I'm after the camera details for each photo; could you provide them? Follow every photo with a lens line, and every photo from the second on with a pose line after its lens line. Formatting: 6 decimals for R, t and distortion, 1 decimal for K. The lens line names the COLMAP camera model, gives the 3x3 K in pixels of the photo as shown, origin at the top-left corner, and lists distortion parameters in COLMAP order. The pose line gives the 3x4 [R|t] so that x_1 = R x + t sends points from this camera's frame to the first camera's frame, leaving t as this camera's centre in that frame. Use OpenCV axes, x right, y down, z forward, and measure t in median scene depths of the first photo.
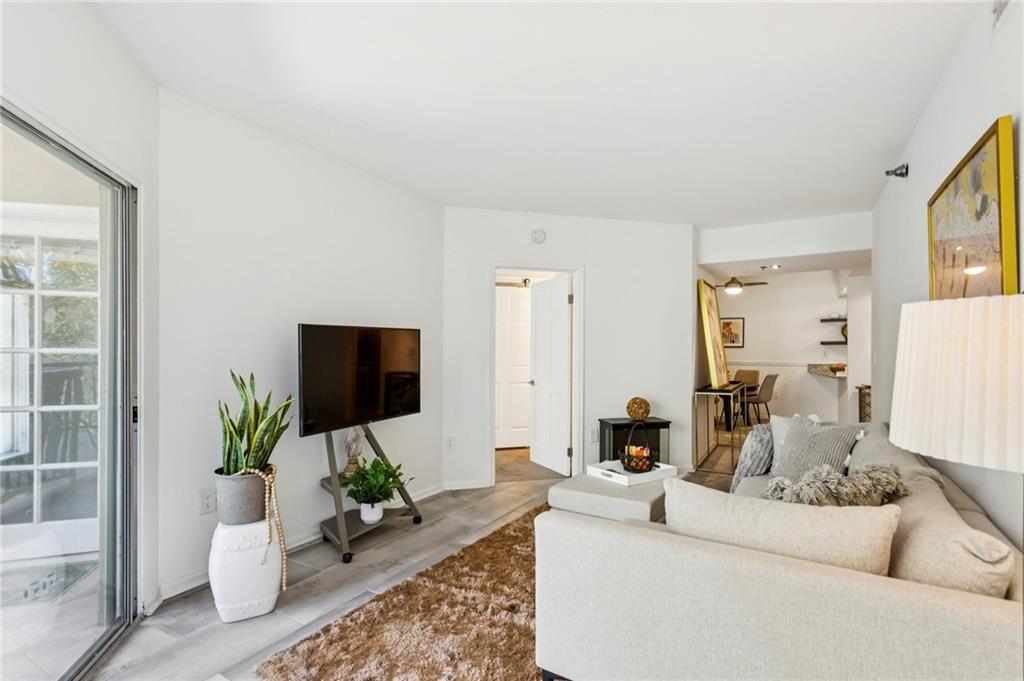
lens RADIAL K [[476.2, 0, 511.7], [0, 476.2, 345.1], [0, 0, 1]] dist [-0.002789, 0.000796]
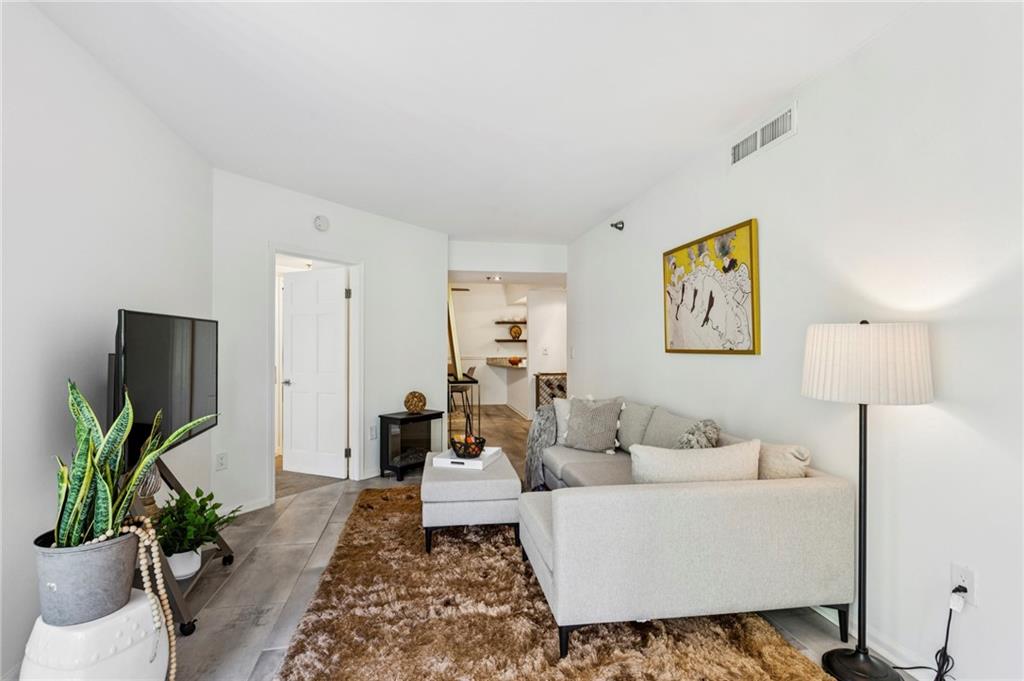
lens RADIAL K [[476.2, 0, 494.8], [0, 476.2, 338.4], [0, 0, 1]] dist [-0.002789, 0.000796]
pose [[0.769544, 0.011524, 0.638490, -0.356106], [-0.008424, 0.999933, -0.007895, -0.001637], [-0.638539, 0.000697, 0.769589, 0.097718]]
